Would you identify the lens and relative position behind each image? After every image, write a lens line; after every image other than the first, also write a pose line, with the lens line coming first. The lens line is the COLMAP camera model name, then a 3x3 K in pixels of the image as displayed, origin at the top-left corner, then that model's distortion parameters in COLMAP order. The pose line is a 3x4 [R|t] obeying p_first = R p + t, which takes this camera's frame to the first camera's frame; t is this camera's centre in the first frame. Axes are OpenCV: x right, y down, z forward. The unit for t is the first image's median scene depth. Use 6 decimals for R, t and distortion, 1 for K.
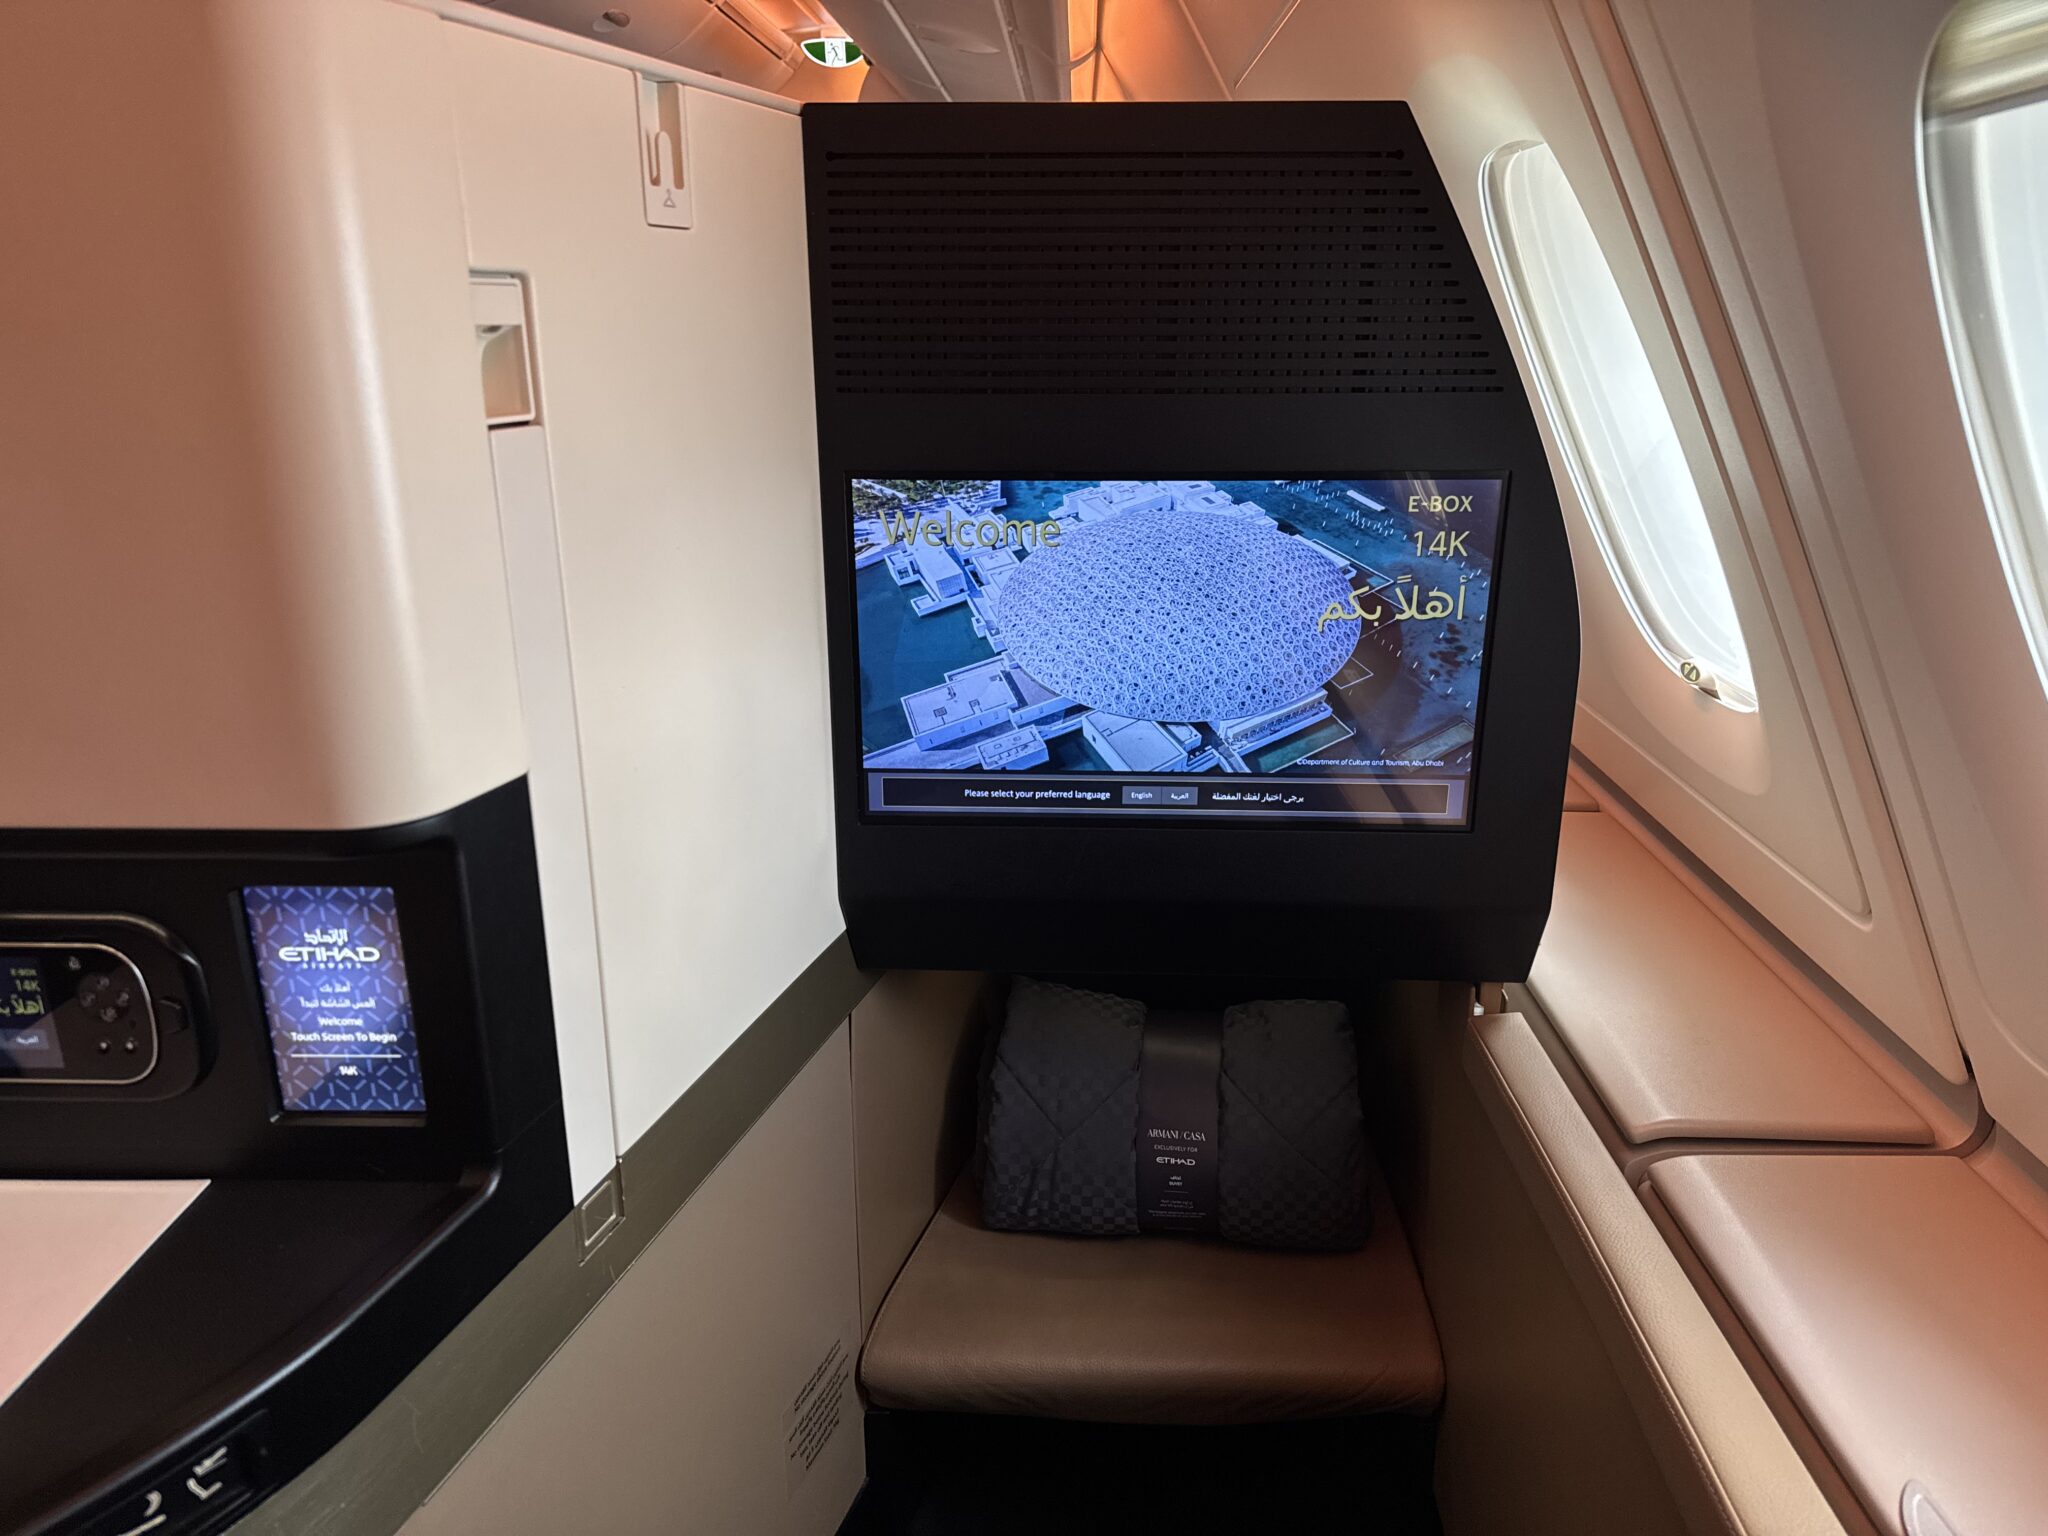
lens RADIAL K [[1433.1, 0, 1034.6], [0, 1433.1, 788.4], [0, 0, 1]] dist [0.150875, -0.173329]
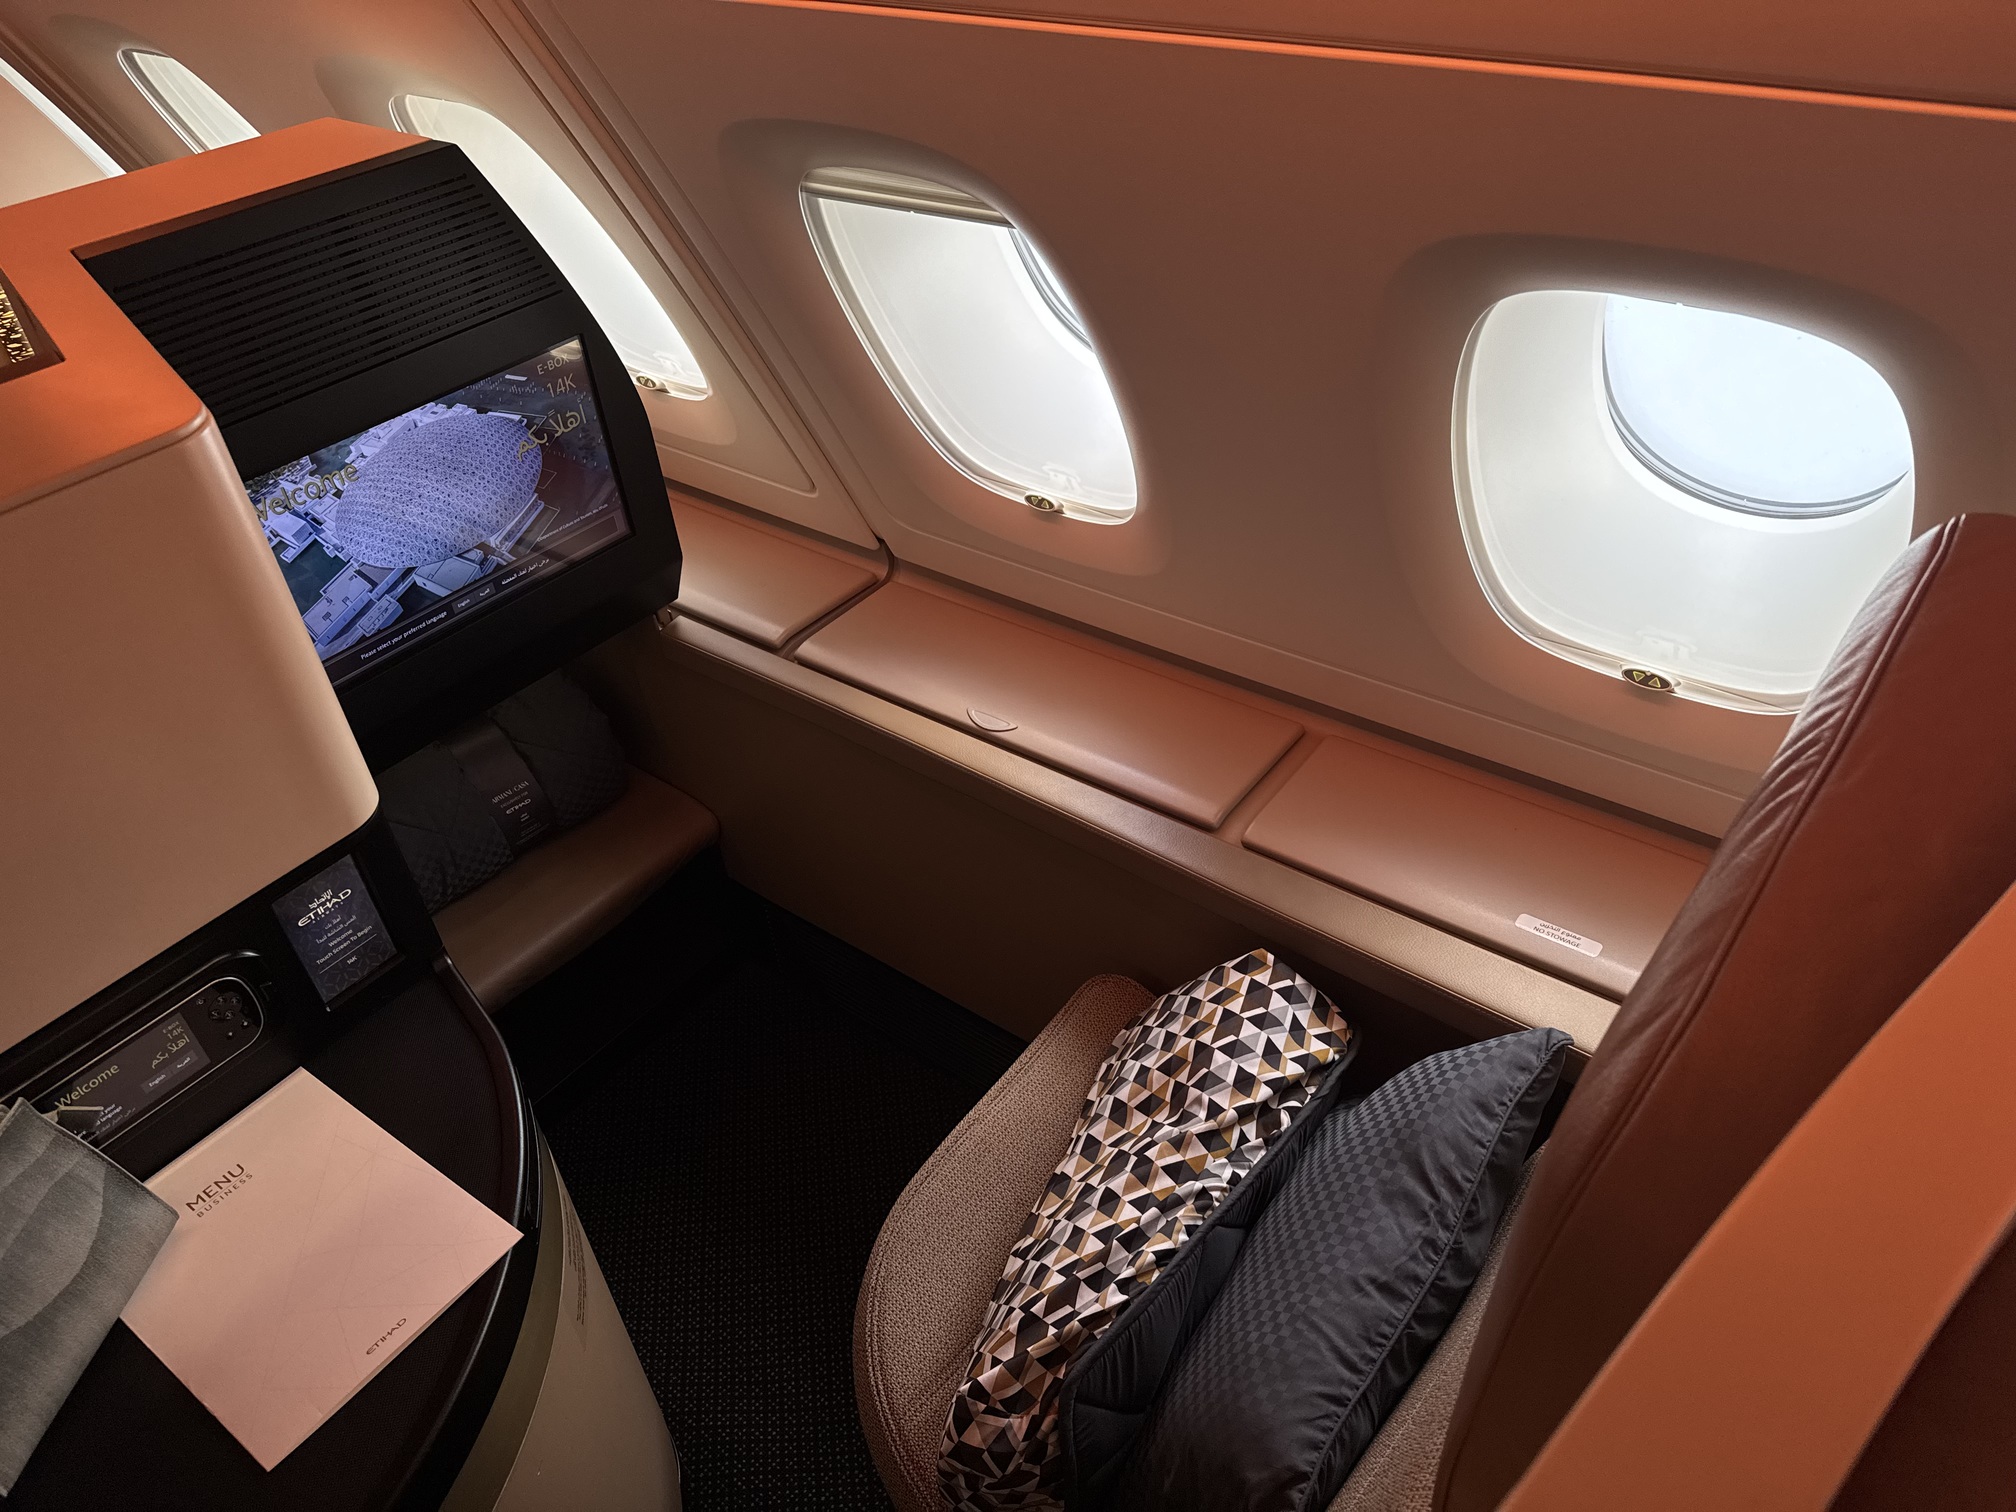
lens RADIAL K [[1354.9, 0, 1011.0], [0, 1354.9, 796.9], [0, 0, 1]] dist [-0.000041, -0.090927]
pose [[0.573057, -0.546998, 0.610245, -0.613746], [0.311798, 0.834167, 0.454916, -0.311485], [-0.757884, -0.070419, 0.648578, -0.419399]]
